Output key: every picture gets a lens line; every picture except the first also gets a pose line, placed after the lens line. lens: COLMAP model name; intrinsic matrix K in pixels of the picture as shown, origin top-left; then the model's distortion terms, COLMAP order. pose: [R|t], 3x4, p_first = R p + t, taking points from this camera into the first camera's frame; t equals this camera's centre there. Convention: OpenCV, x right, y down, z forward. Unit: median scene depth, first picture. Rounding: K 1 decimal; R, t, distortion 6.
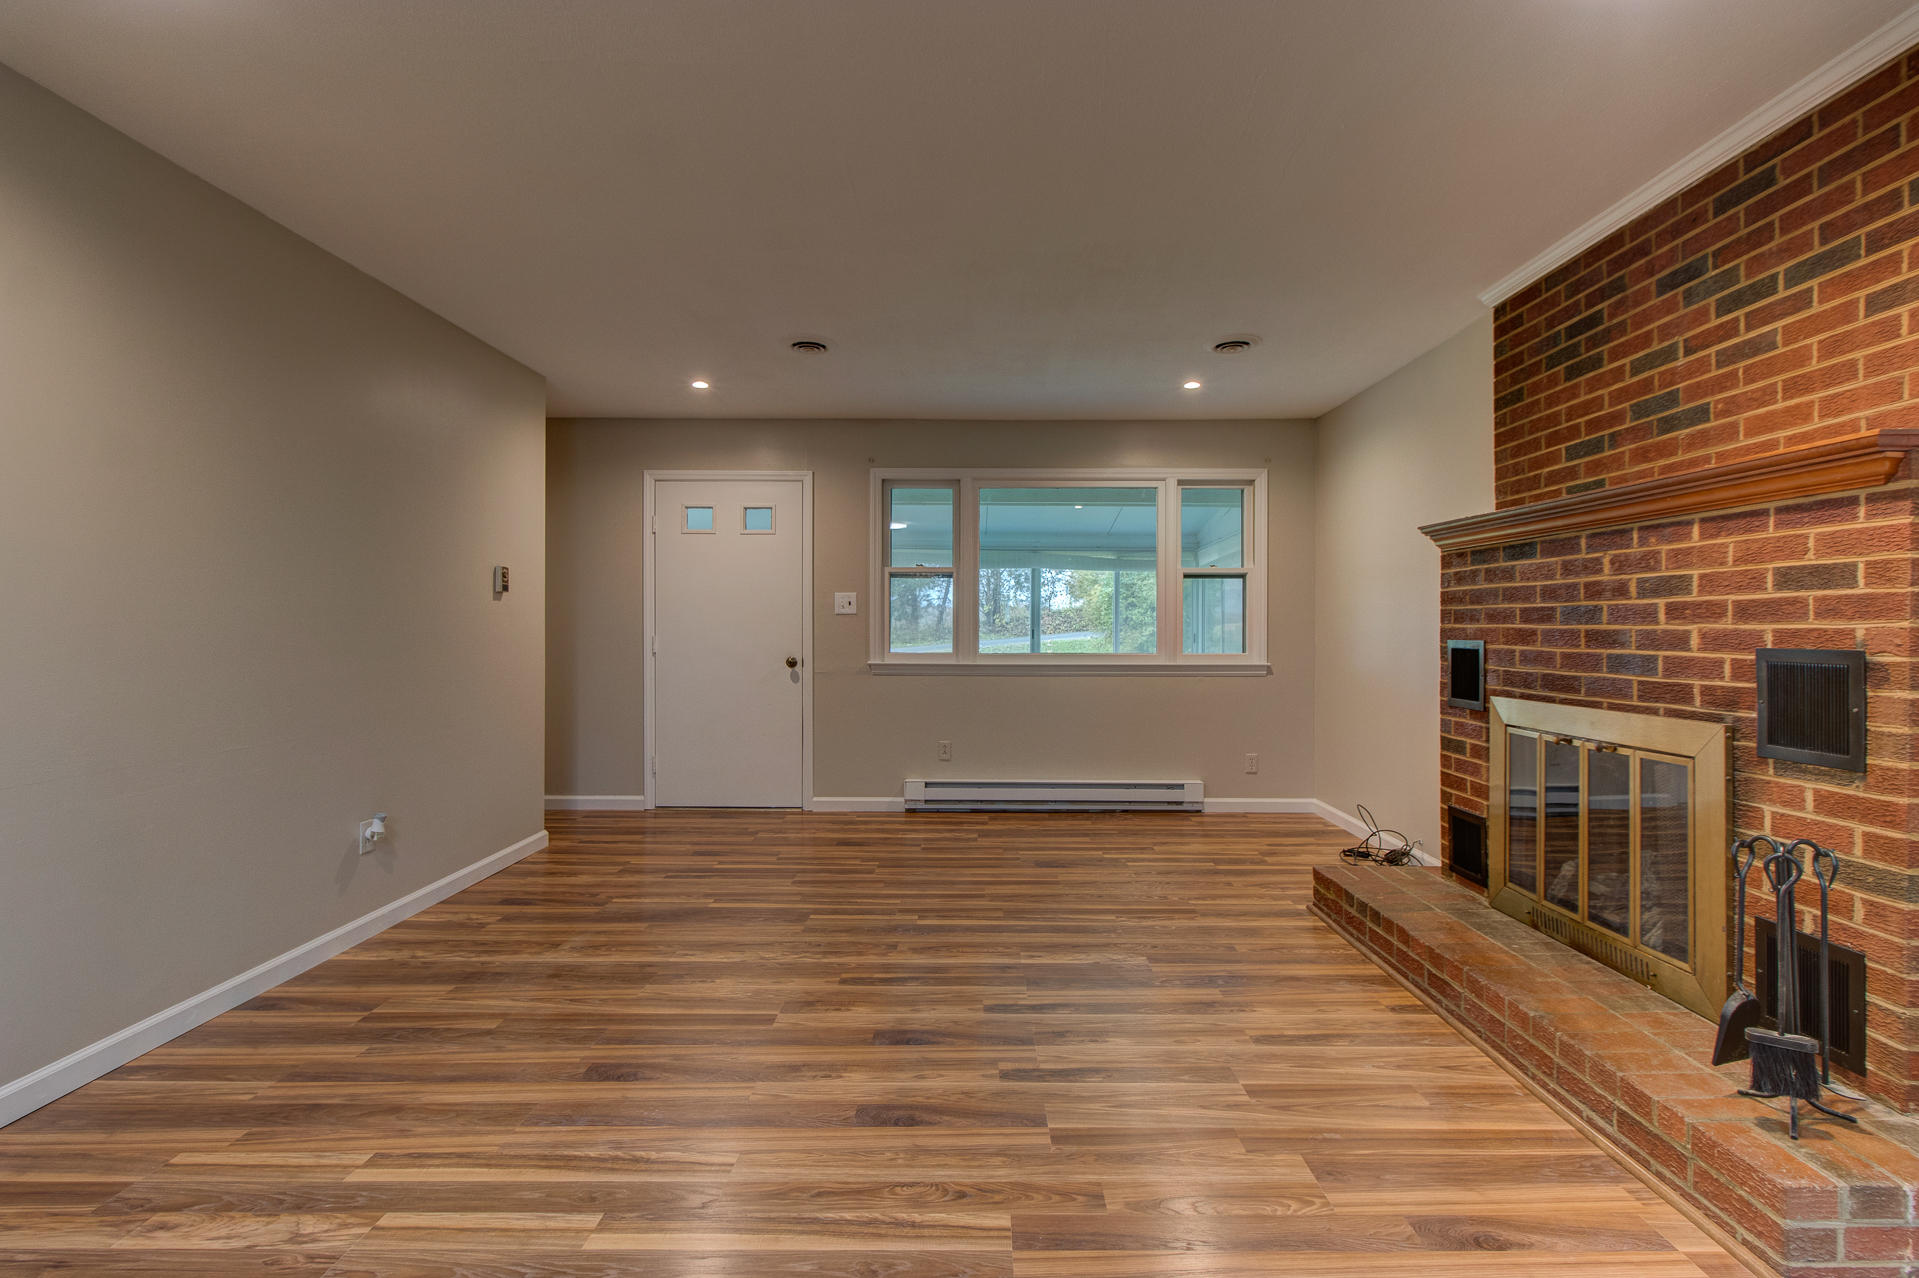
lens RADIAL K [[907.2, 0, 968.3], [0, 907.2, 629.9], [0, 0, 1]] dist [0.003592, 0.000188]
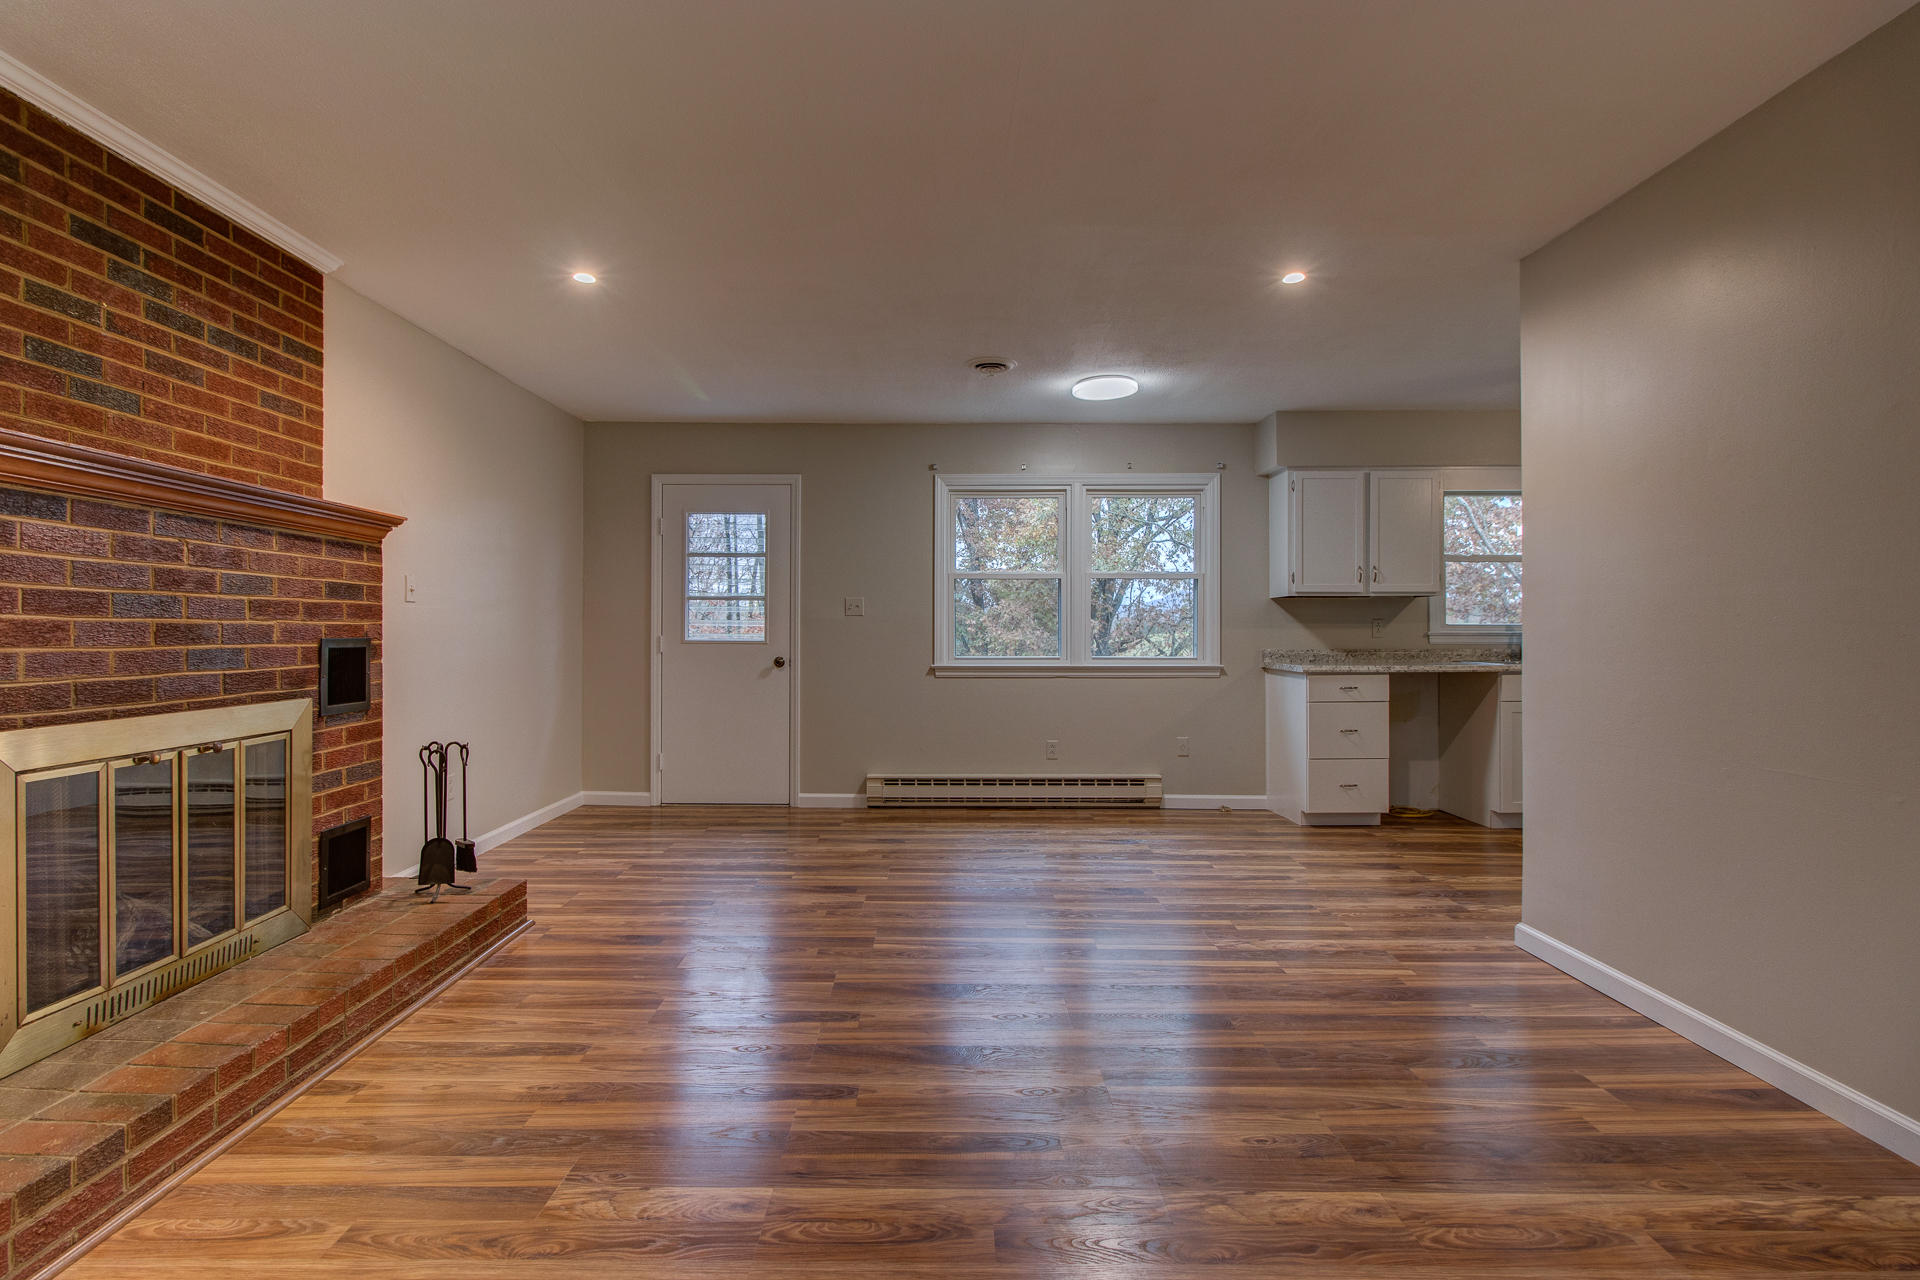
lens RADIAL K [[885.0, 0, 930.6], [0, 885.0, 632.5], [0, 0, 1]] dist [0.003552, 0.001775]
pose [[-0.999959, -0.000381, 0.009059, -0.062564], [-0.000353, 0.999995, 0.003123, 0.005608], [-0.009060, 0.003120, -0.999954, 2.025533]]
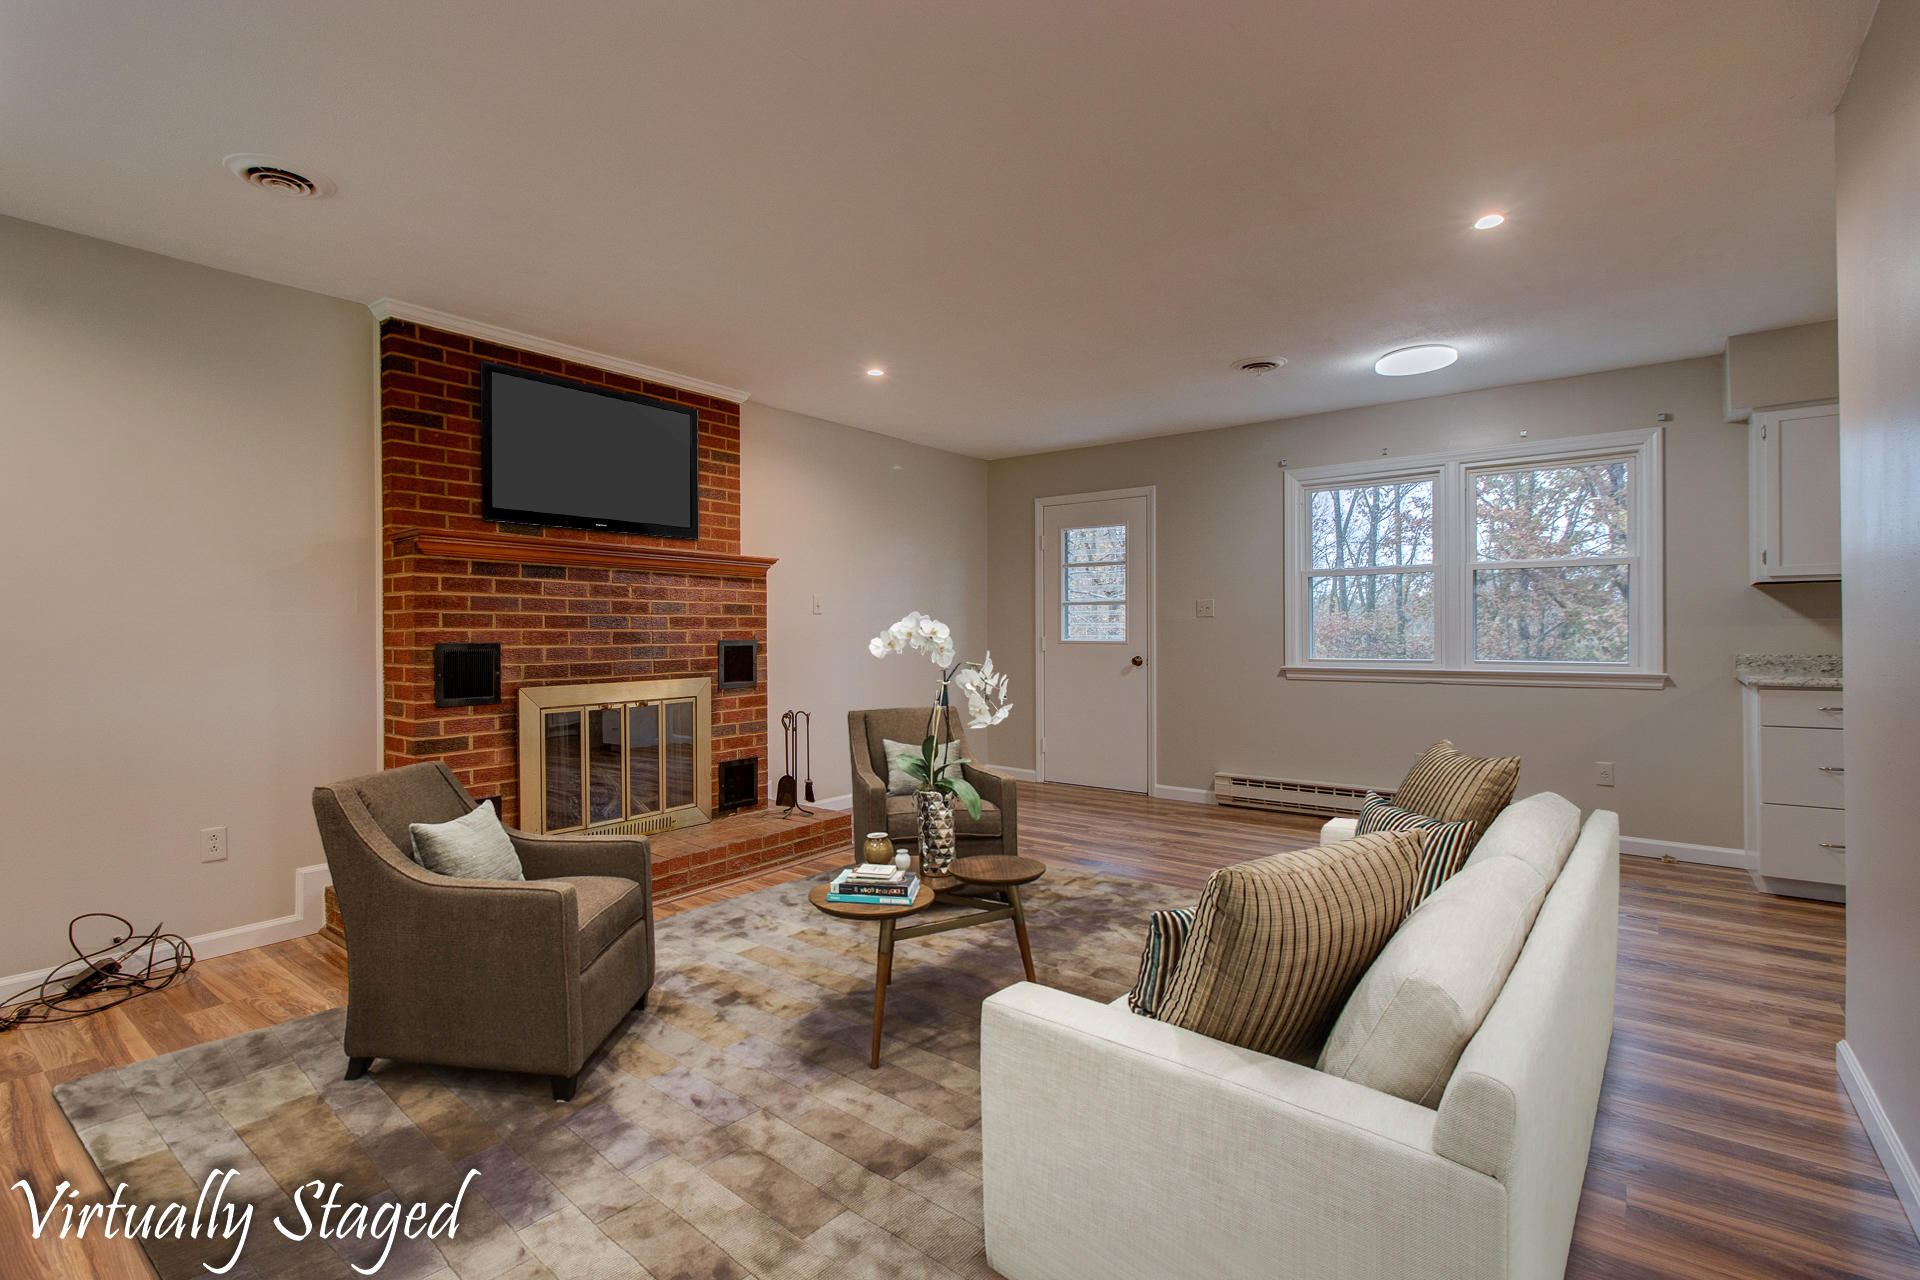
lens RADIAL K [[885.0, 0, 930.6], [0, 885.0, 632.5], [0, 0, 1]] dist [0.003552, 0.001775]
pose [[-0.784480, 0.004233, 0.620140, -0.740864], [0.006852, 0.999975, 0.001842, 0.001260], [-0.620116, 0.005694, -0.784489, 2.040244]]
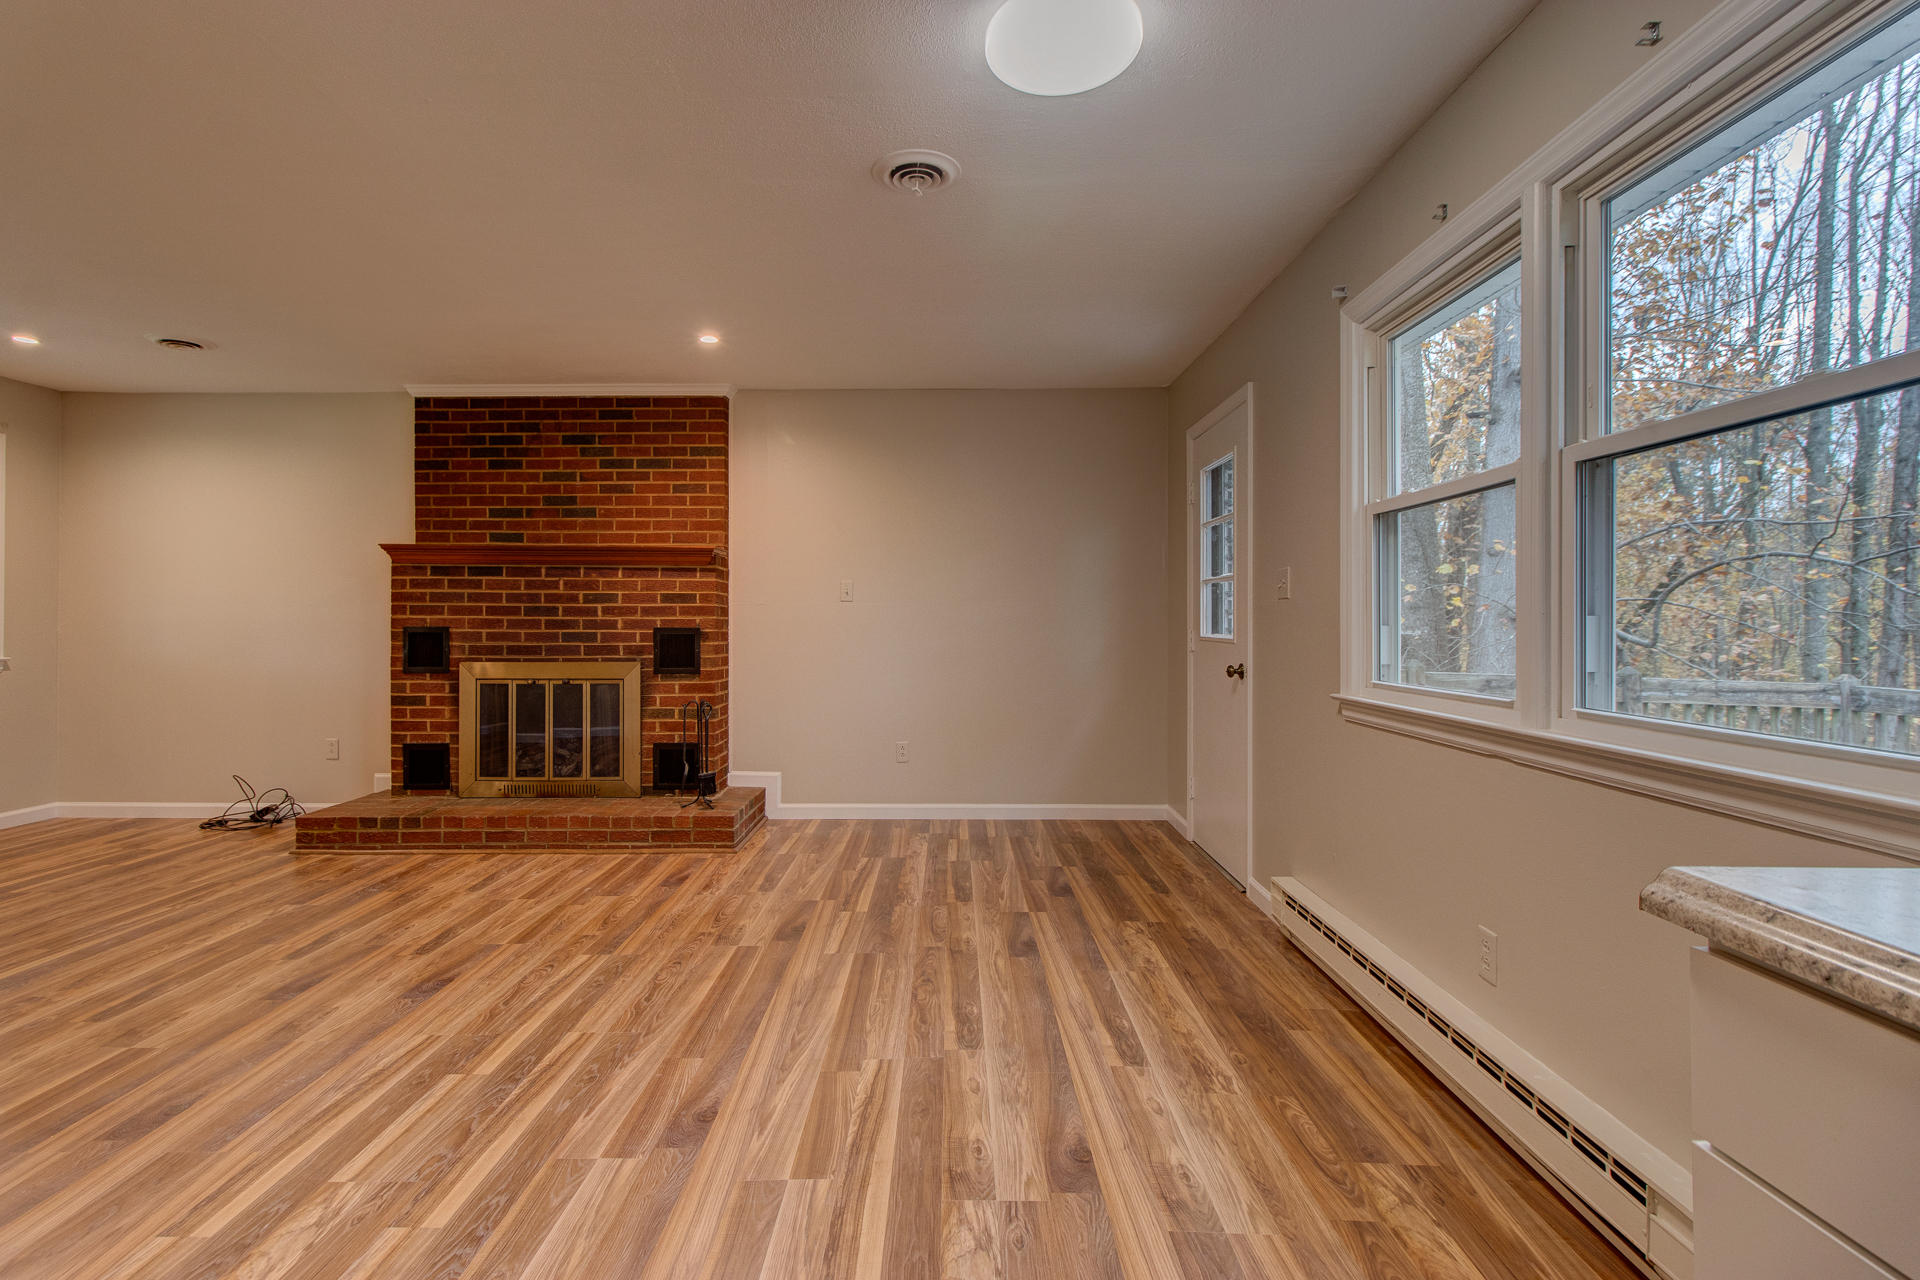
lens RADIAL K [[889.9, 0, 936.6], [0, 889.9, 619.2], [0, 0, 1]] dist [0.001085, 0.000342]
pose [[0.011261, 0.002561, 0.999933, -1.207319], [-0.000292, 0.999997, -0.002557, 0.003937], [-0.999937, -0.000263, 0.011262, 0.219766]]
